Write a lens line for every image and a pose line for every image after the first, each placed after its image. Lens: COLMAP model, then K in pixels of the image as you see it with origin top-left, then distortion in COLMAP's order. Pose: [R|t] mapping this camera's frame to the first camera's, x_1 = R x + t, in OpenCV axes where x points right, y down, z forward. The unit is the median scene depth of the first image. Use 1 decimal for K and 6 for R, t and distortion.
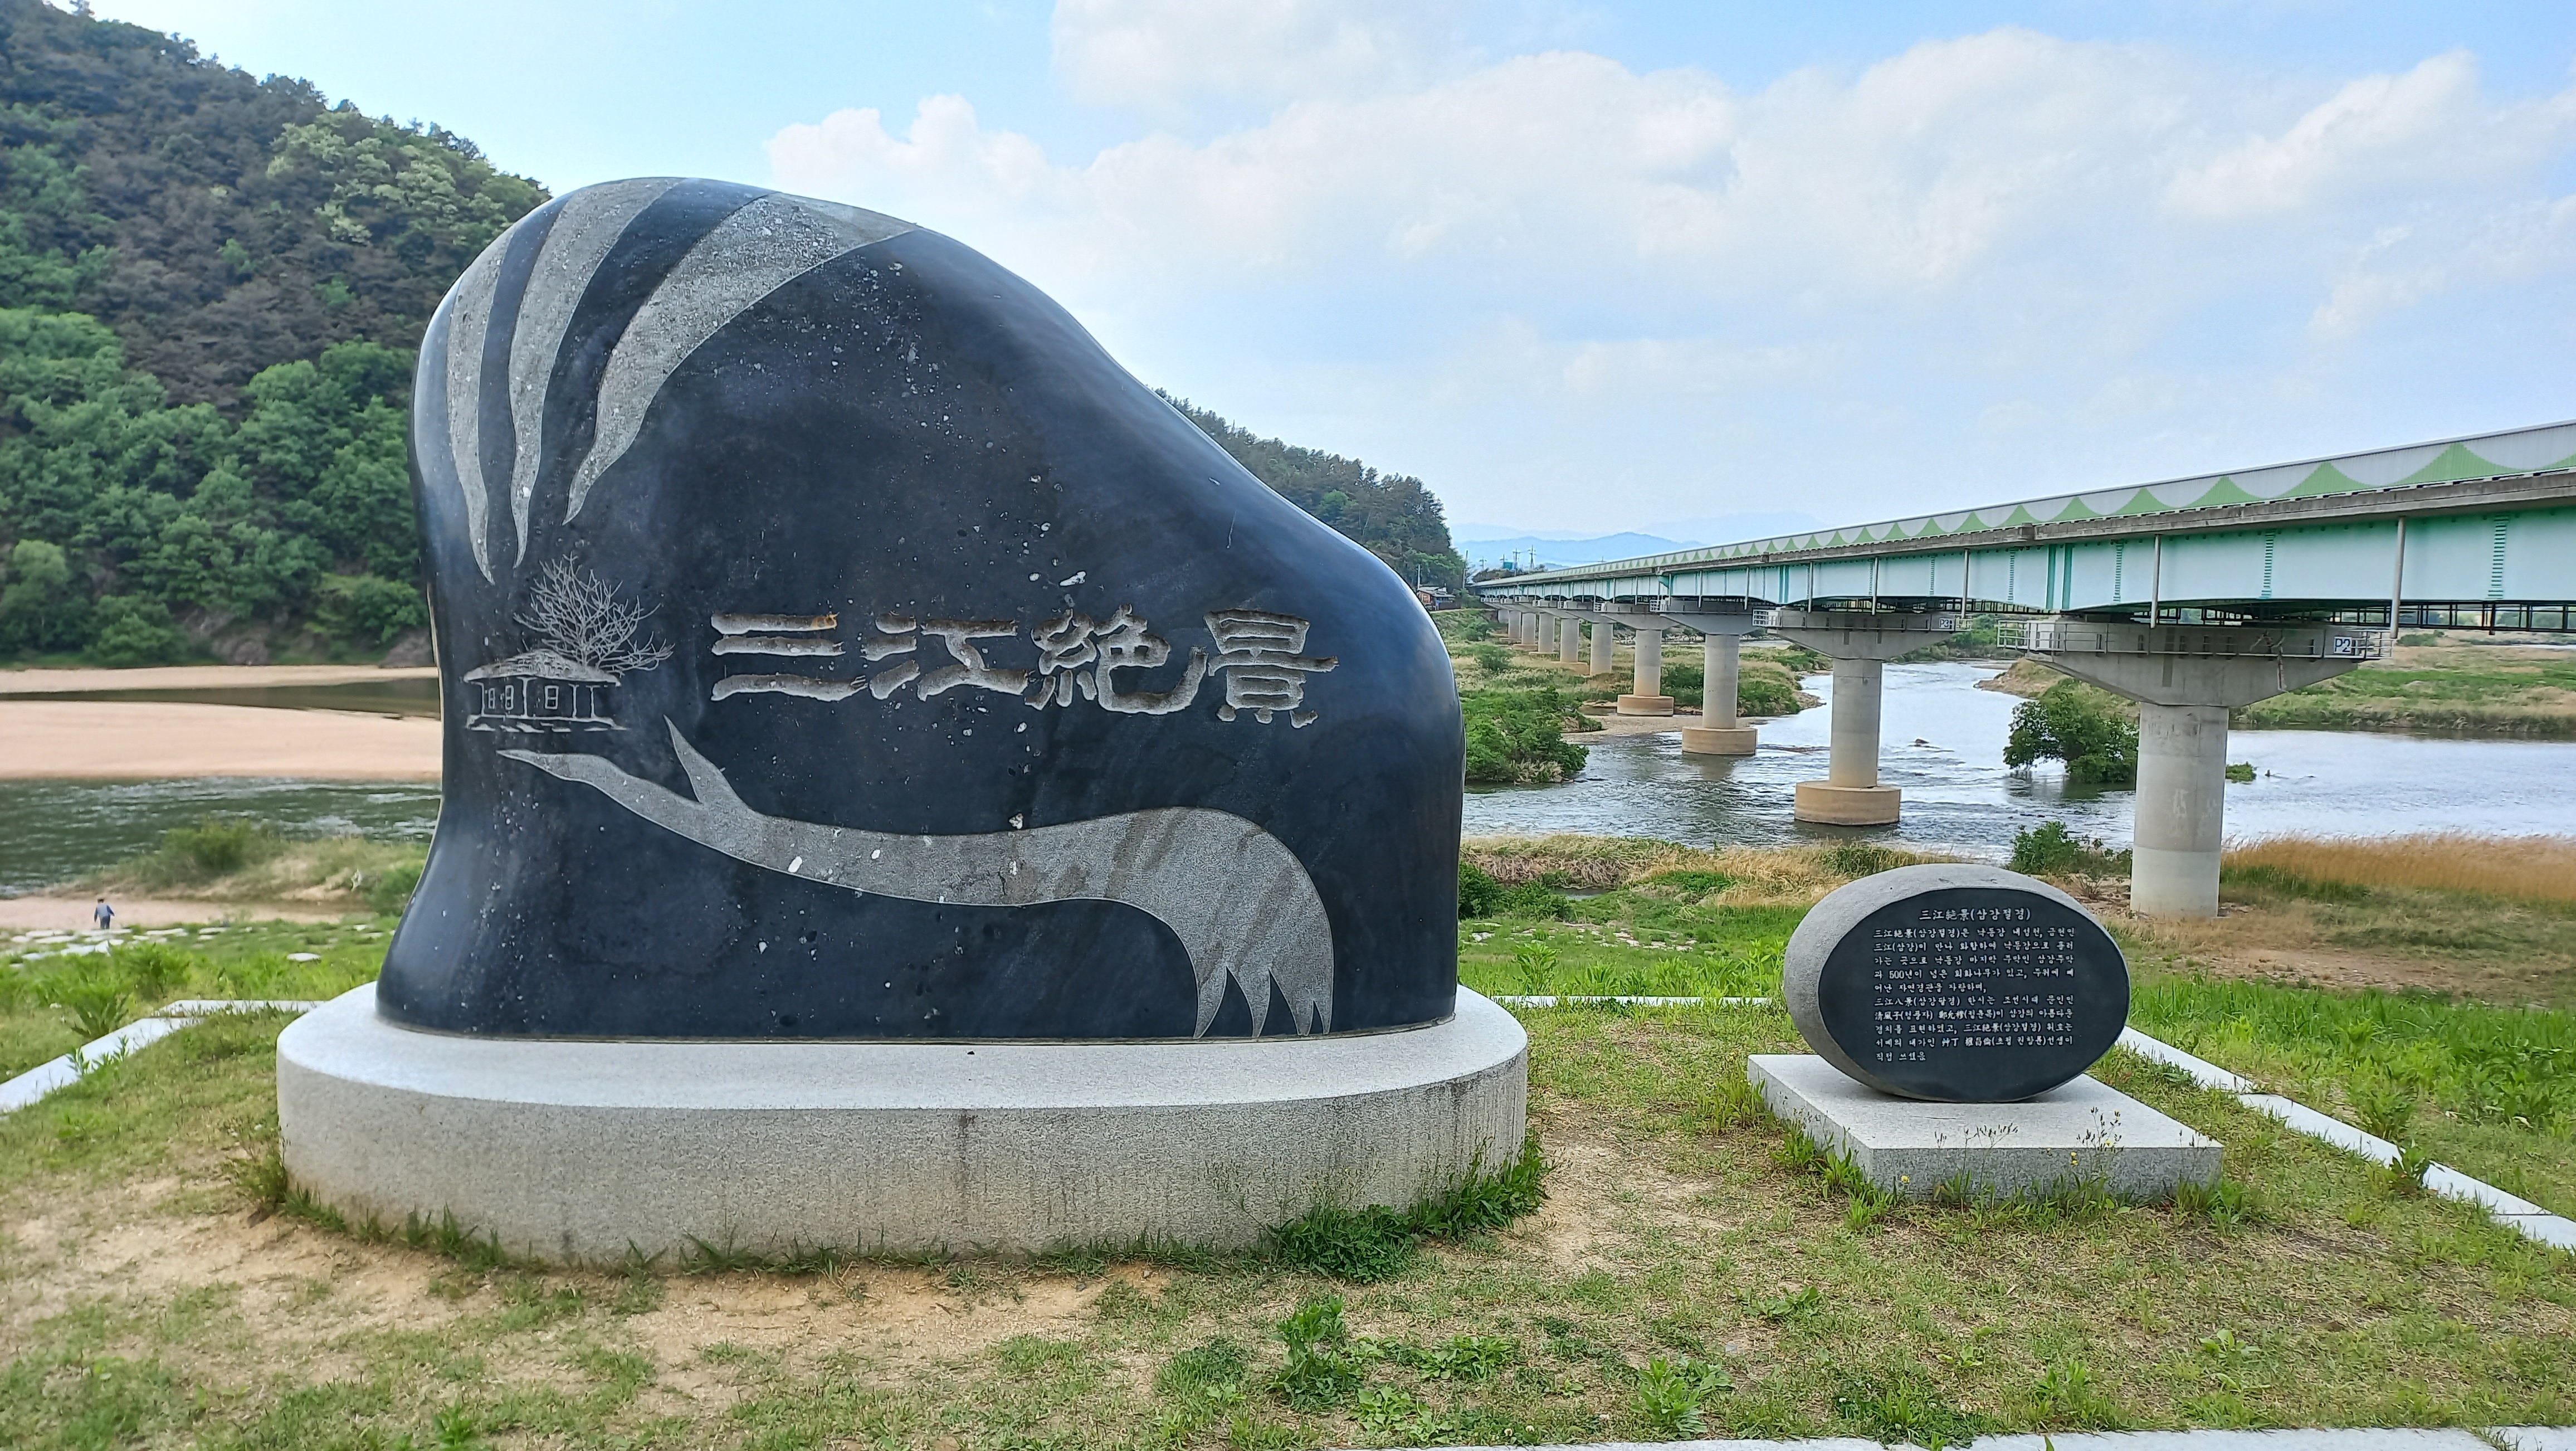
lens RADIAL K [[1897.2, 0, 1288.0], [0, 1897.2, 725.5], [0, 0, 1]] dist [0.081796, -0.004917]
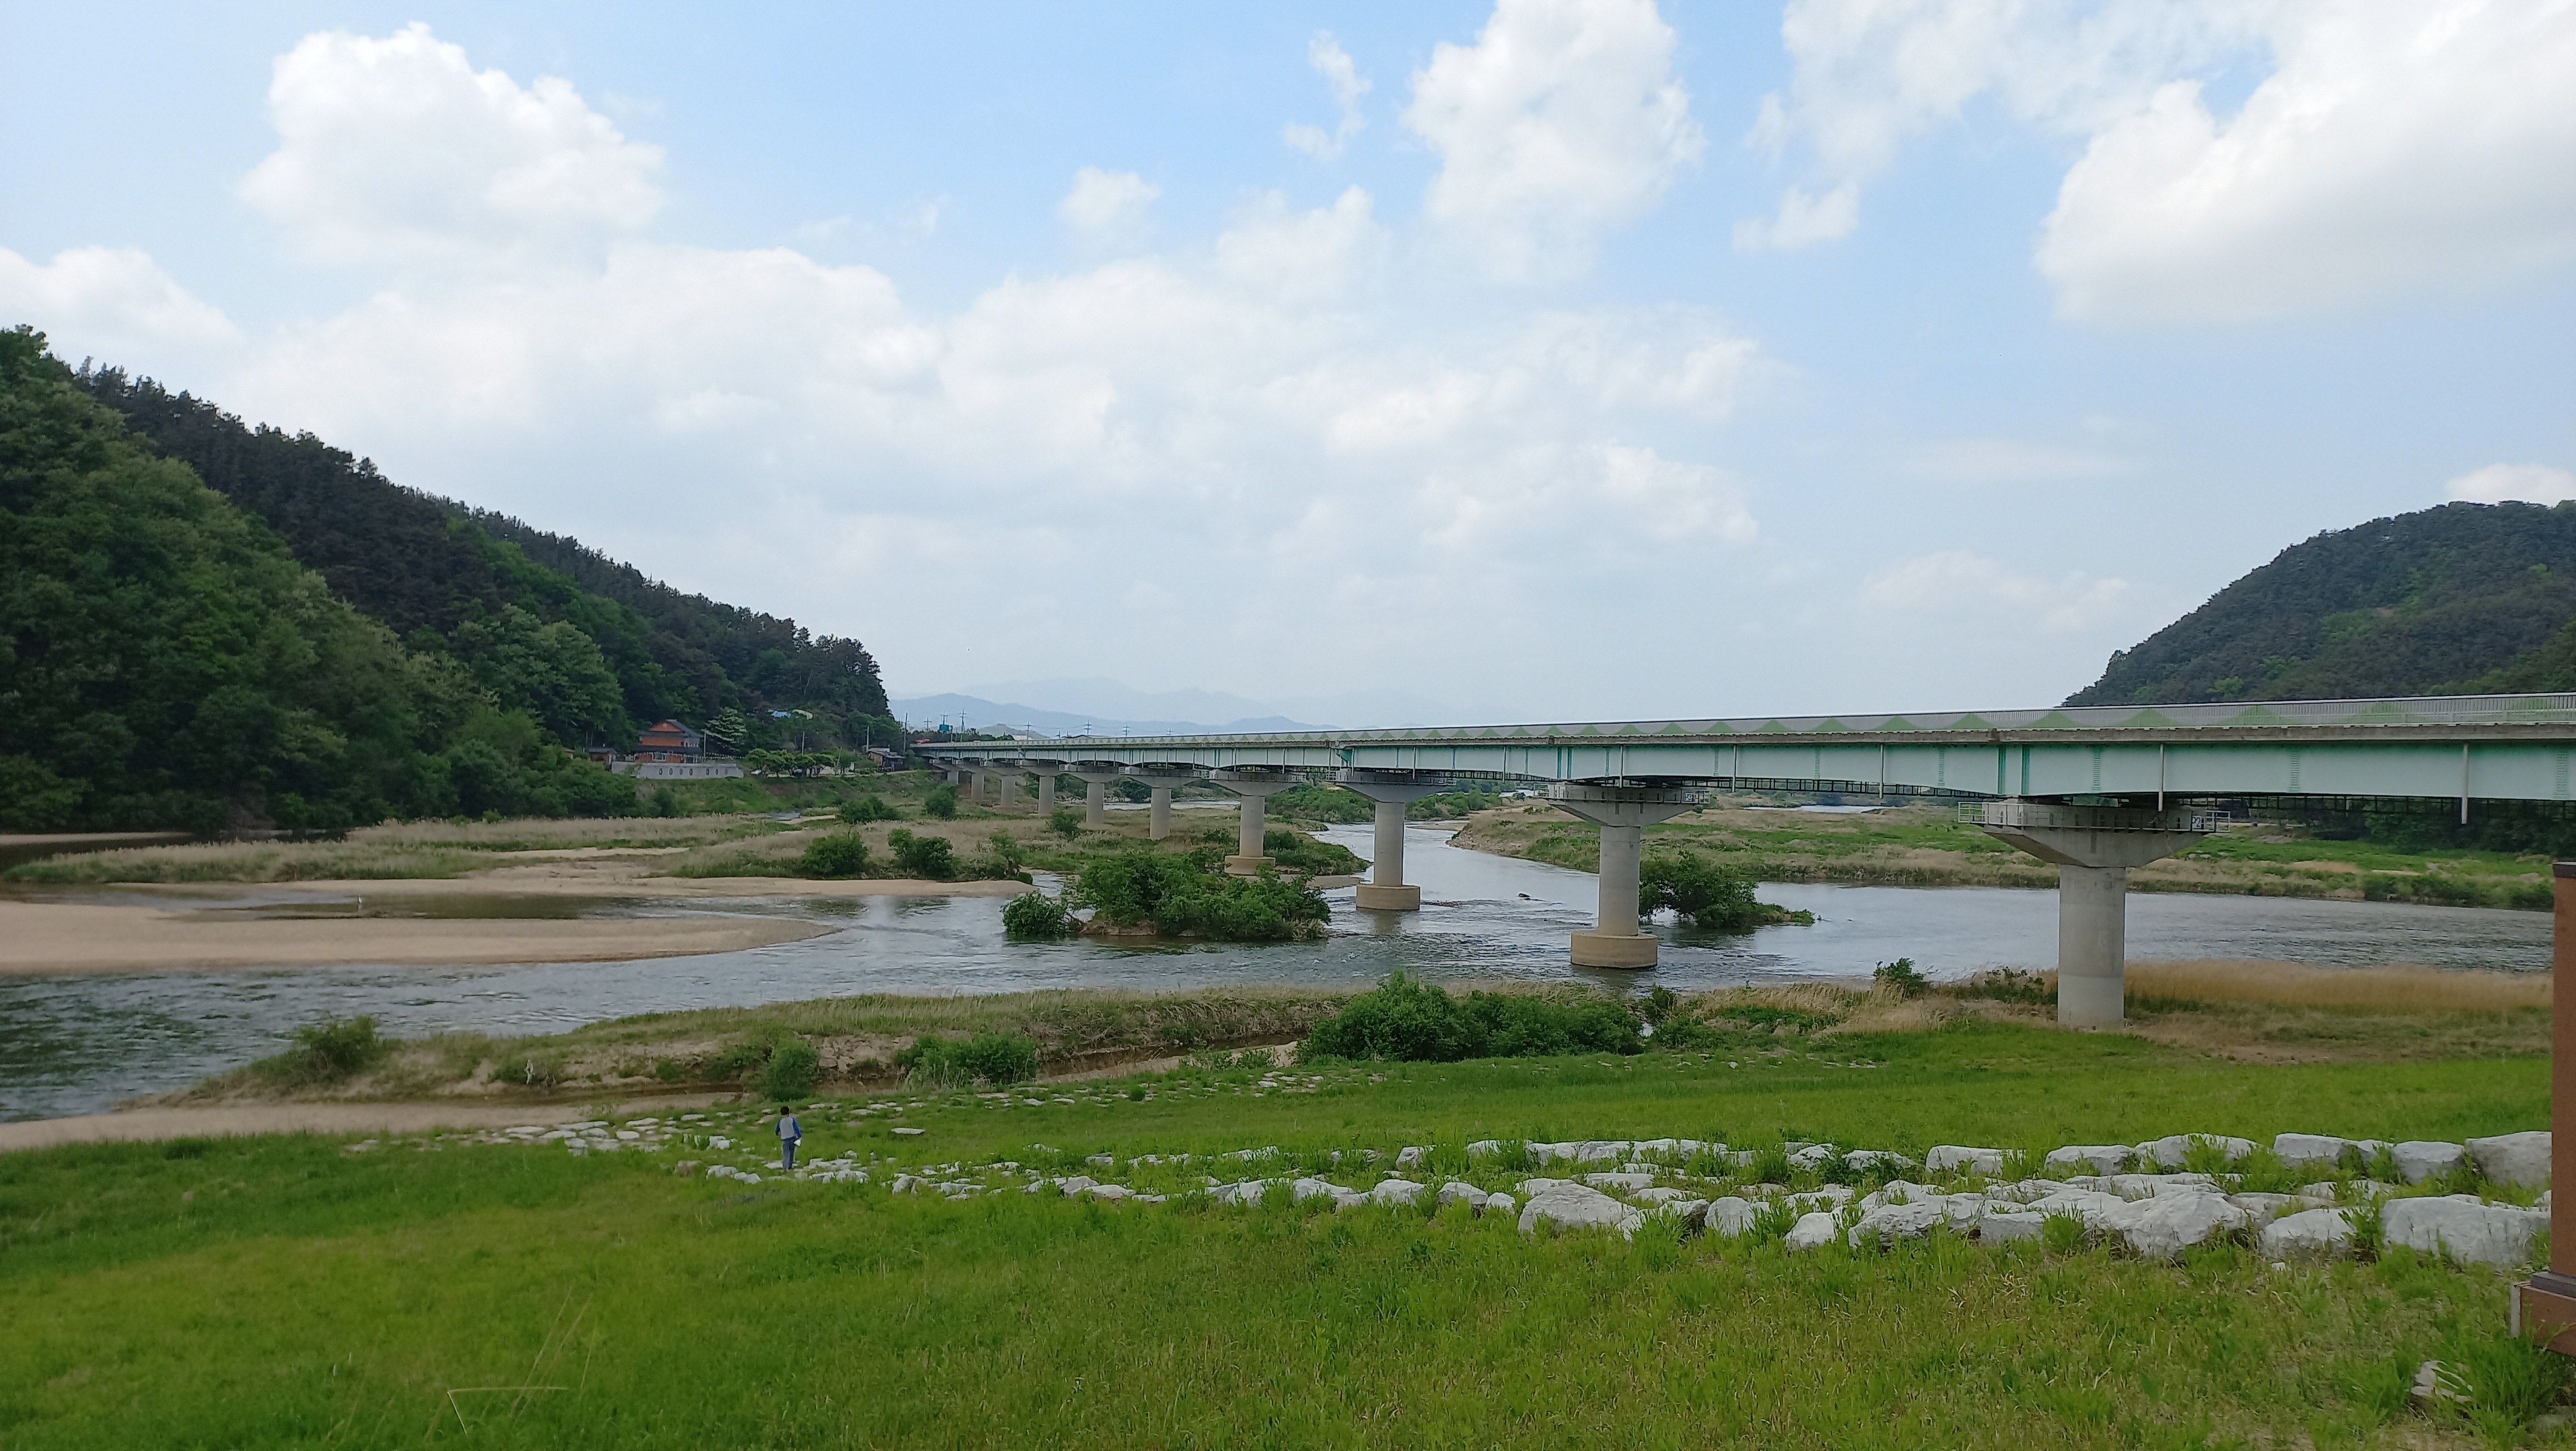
lens RADIAL K [[1897.2, 0, 1288.0], [0, 1897.2, 725.5], [0, 0, 1]] dist [0.081796, -0.004917]
pose [[0.935267, 0.014196, 0.353658, -0.176413], [0.015298, 0.996640, -0.080462, -0.003120], [-0.353612, 0.080664, 0.931907, -0.016459]]
